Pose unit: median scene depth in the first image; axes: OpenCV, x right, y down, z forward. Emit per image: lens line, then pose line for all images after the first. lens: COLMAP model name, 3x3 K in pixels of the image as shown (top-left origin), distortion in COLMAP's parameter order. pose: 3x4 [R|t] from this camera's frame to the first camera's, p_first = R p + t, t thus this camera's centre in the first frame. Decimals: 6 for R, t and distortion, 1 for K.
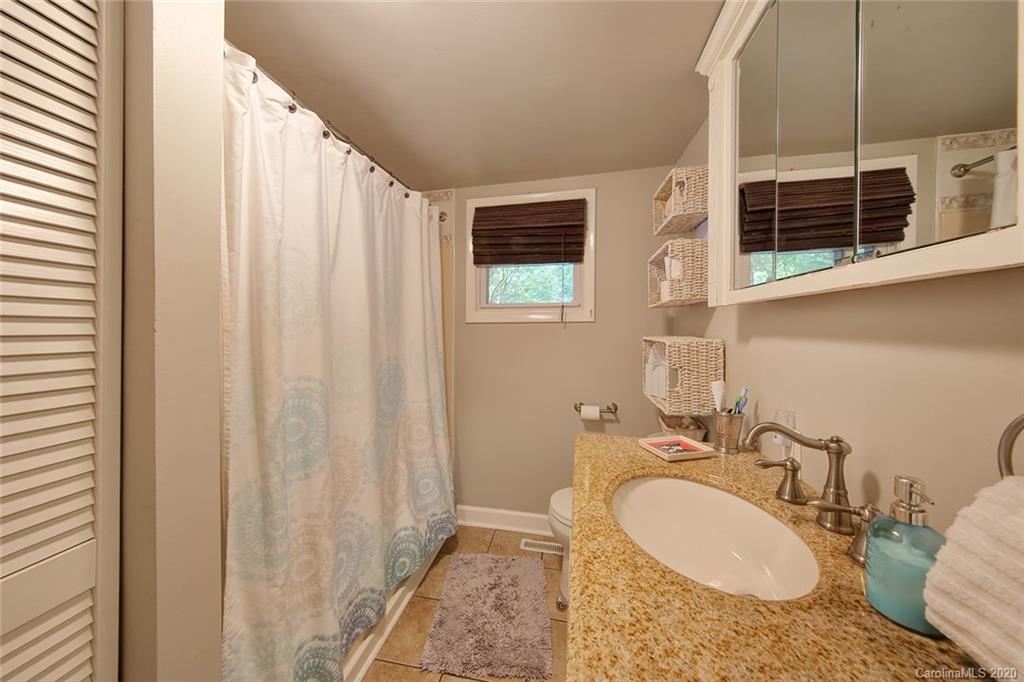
lens RADIAL K [[324.1, 0, 517.6], [0, 324.1, 342.4], [0, 0, 1]] dist [0.000019, -0.002512]
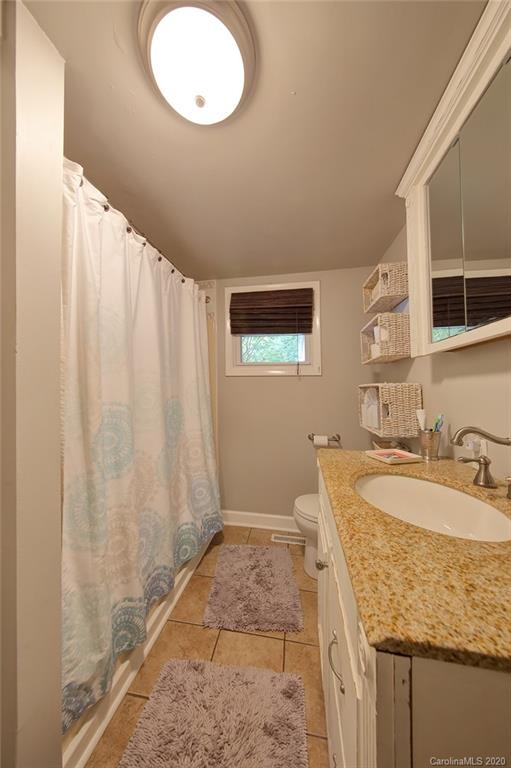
lens RADIAL K [[243.1, 0, 237.0], [0, 243.1, 419.0], [0, 0, 1]] dist [0.000019, -0.002512]
pose [[0.999574, 0.005937, 0.028568, -0.188056], [-0.005144, 0.999602, -0.027753, 0.192988], [-0.028721, 0.027594, 0.999206, -0.001260]]
